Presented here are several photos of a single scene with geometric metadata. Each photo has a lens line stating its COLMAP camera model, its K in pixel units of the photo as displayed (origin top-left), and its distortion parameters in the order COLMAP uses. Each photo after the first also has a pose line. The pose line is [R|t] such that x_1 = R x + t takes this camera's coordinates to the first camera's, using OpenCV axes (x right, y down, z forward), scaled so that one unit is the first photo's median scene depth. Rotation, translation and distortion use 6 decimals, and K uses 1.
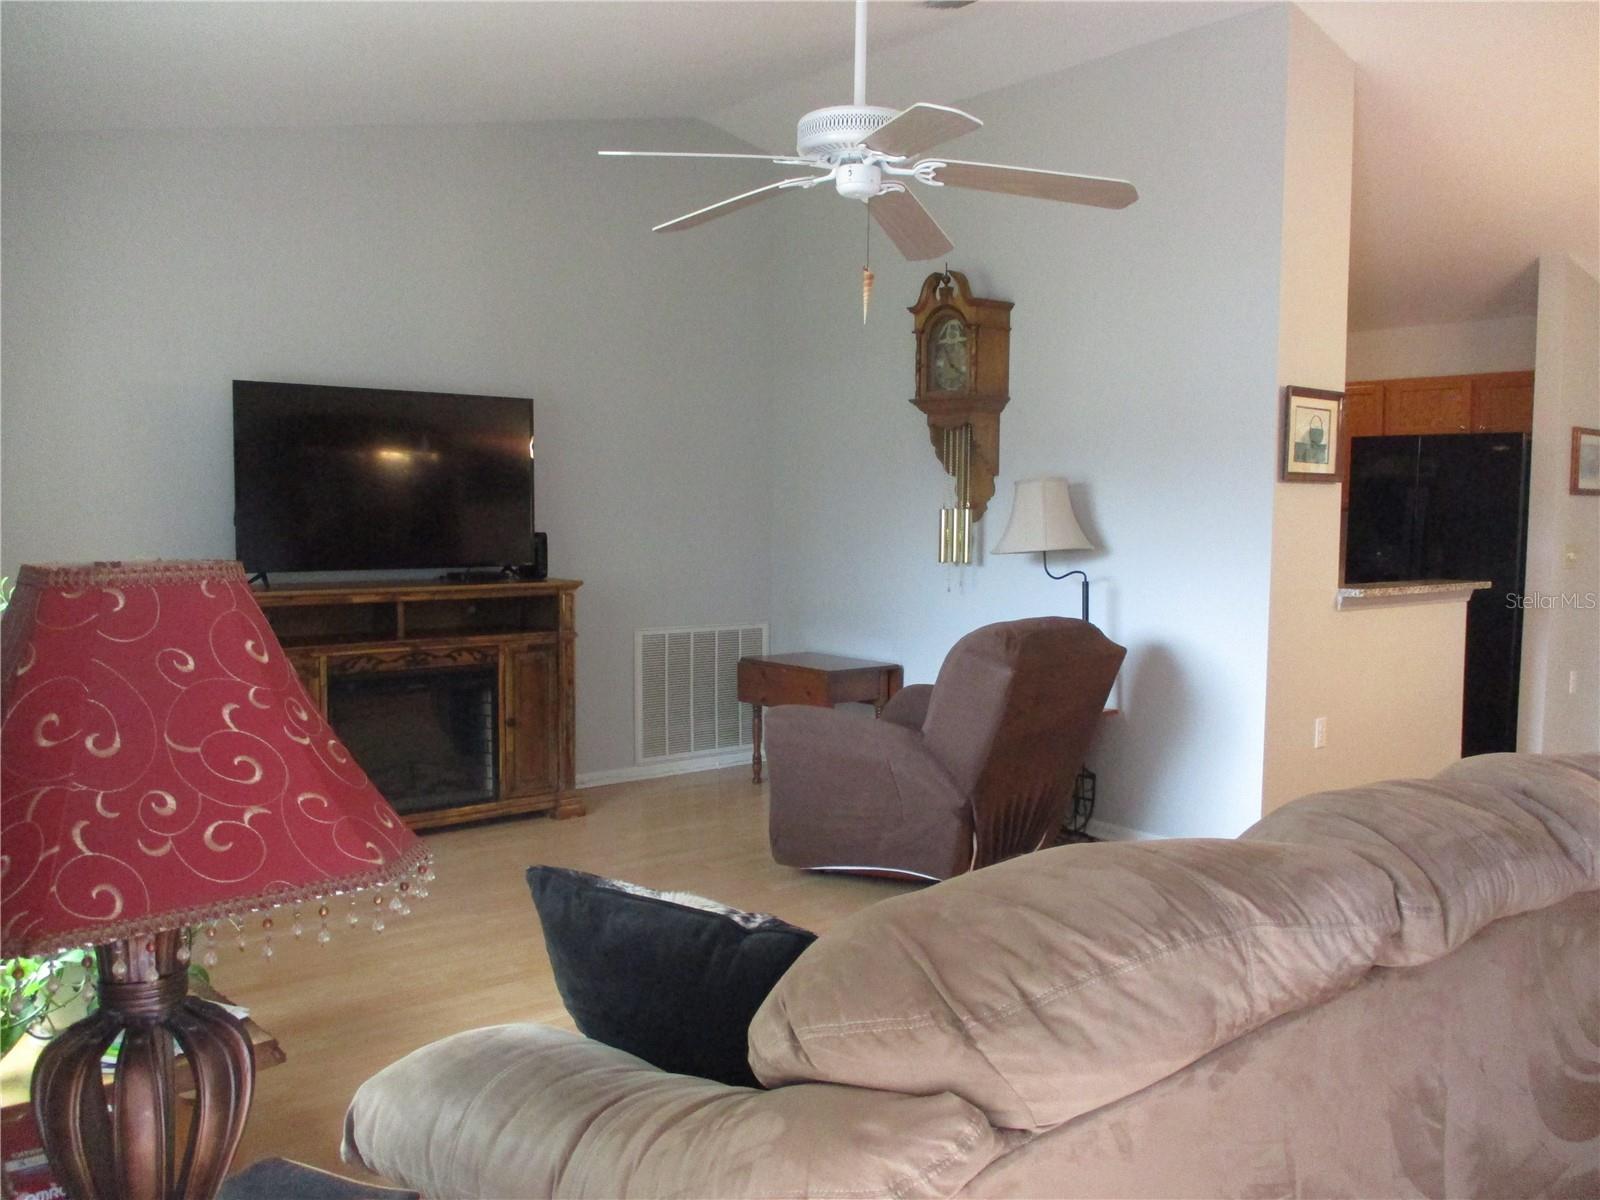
lens RADIAL K [[1380.0, 0, 797.6], [0, 1380.0, 605.2], [0, 0, 1]] dist [-0.003094, -0.004305]
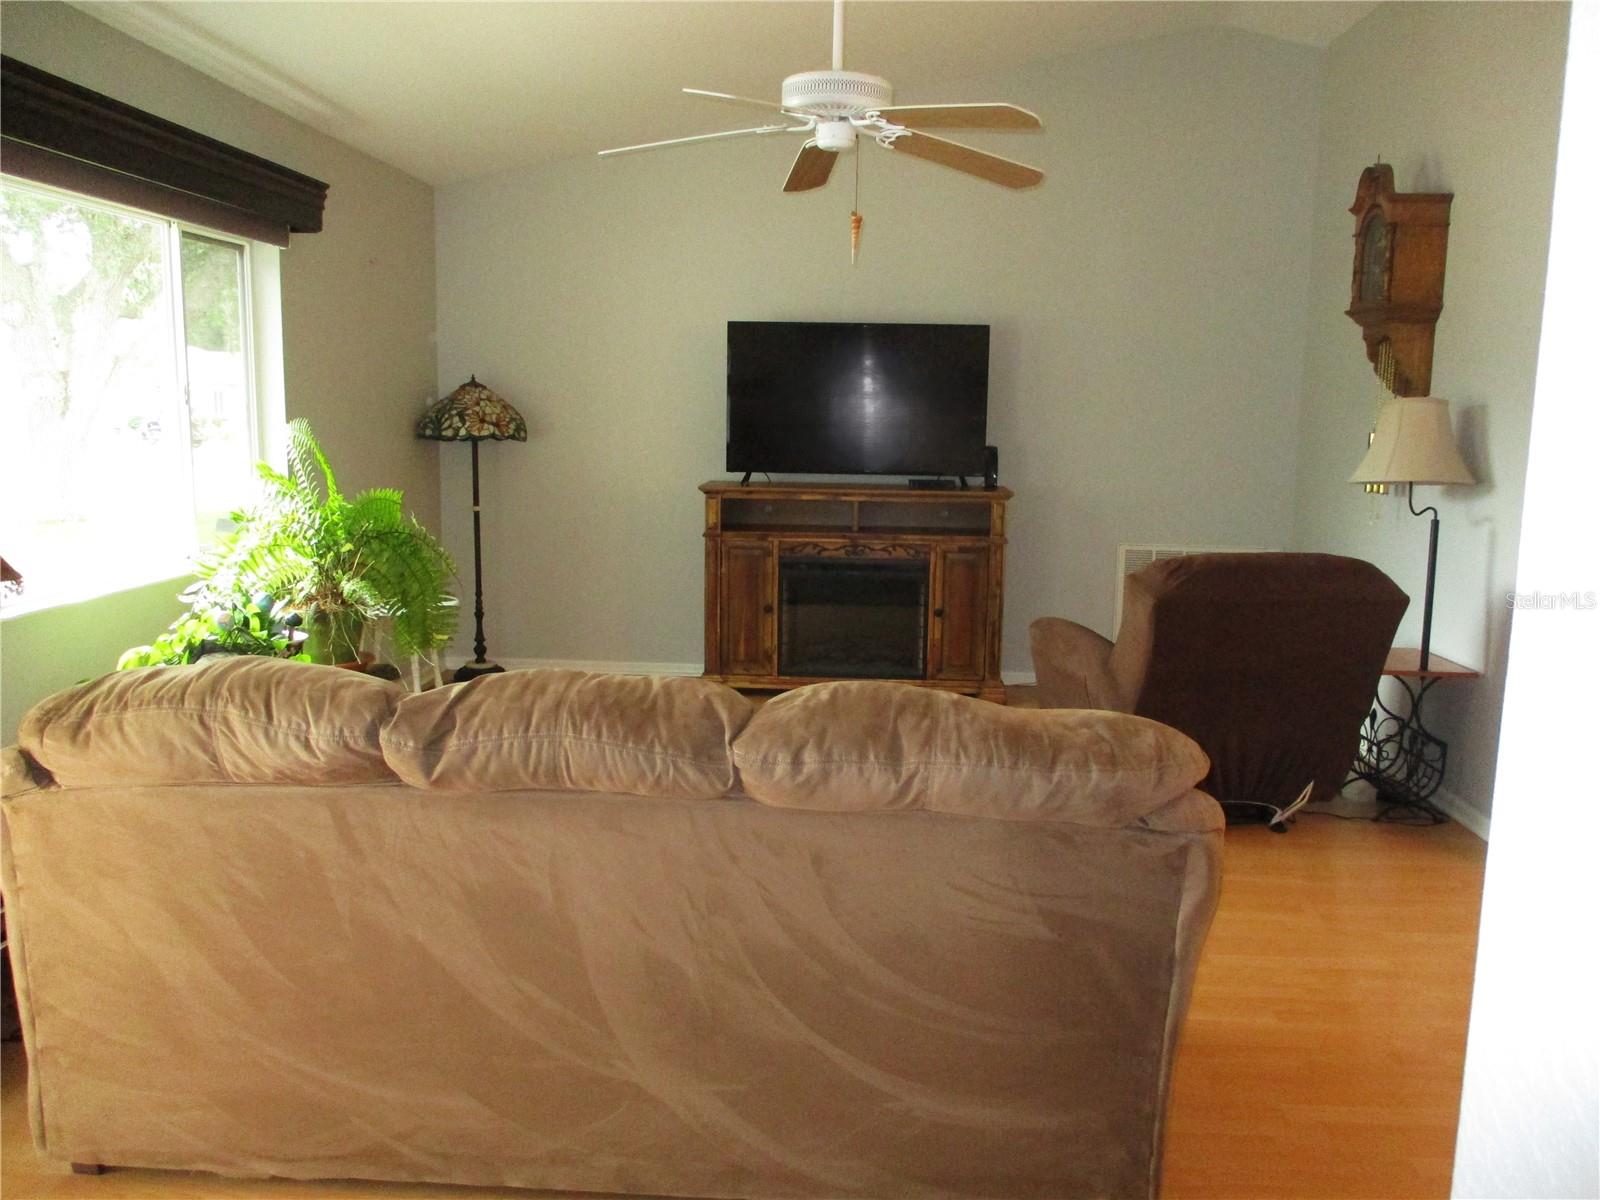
lens RADIAL K [[1380.0, 0, 797.6], [0, 1380.0, 605.2], [0, 0, 1]] dist [-0.003094, -0.004305]
pose [[0.723604, 0.104486, -0.682261, 0.488335], [-0.060477, 0.994272, 0.088127, -0.015076], [0.687561, -0.022508, 0.725778, 0.089460]]
